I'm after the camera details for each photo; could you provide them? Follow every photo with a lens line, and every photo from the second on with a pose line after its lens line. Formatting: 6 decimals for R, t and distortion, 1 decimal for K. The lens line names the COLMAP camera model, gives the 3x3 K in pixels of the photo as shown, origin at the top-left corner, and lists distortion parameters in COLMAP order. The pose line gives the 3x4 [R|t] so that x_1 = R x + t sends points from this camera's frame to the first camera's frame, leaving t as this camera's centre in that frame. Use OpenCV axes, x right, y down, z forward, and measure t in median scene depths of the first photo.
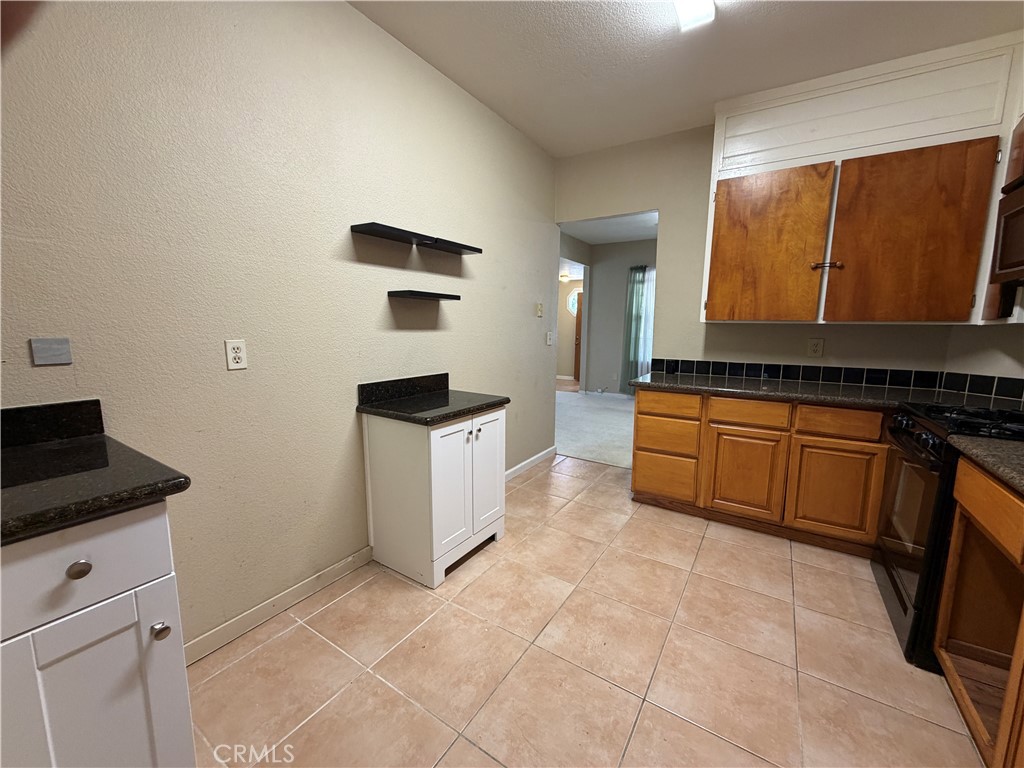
lens RADIAL K [[406.5, 0, 510.9], [0, 406.5, 383.0], [0, 0, 1]] dist [0.001669, -0.001128]
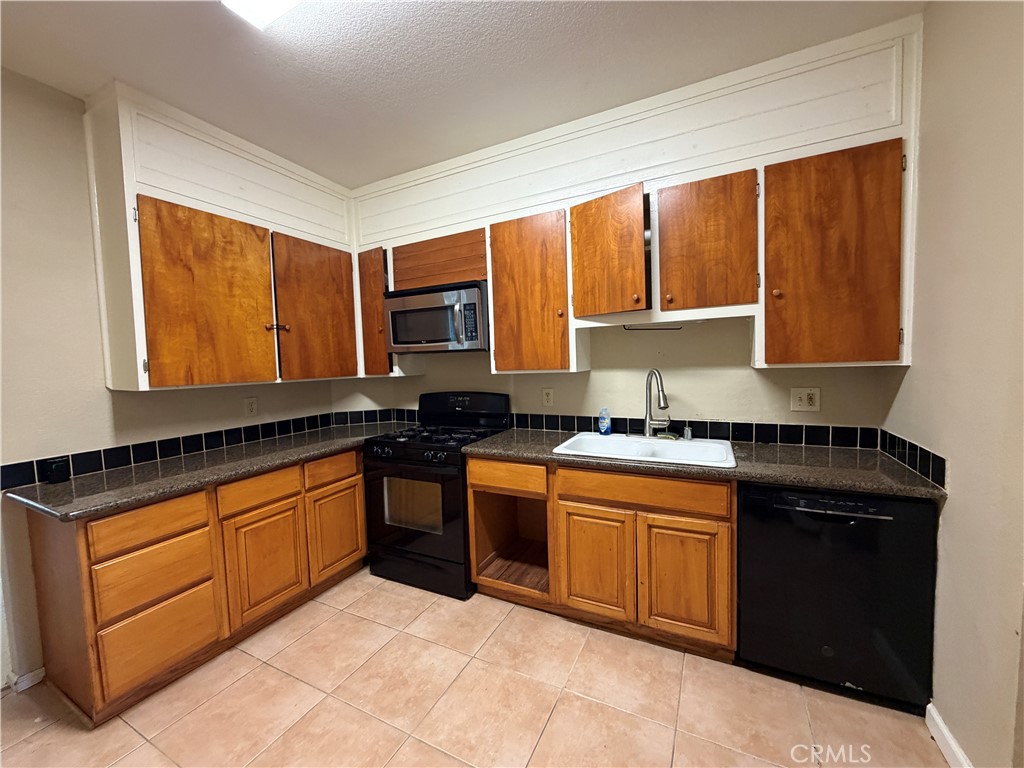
lens RADIAL K [[406.5, 0, 507.0], [0, 406.5, 384.4], [0, 0, 1]] dist [0.001669, -0.001128]
pose [[-0.104822, -0.067007, 0.992231, -0.295084], [0.169260, 0.981969, 0.084195, -0.124784], [-0.979981, 0.176771, -0.091590, 0.507283]]
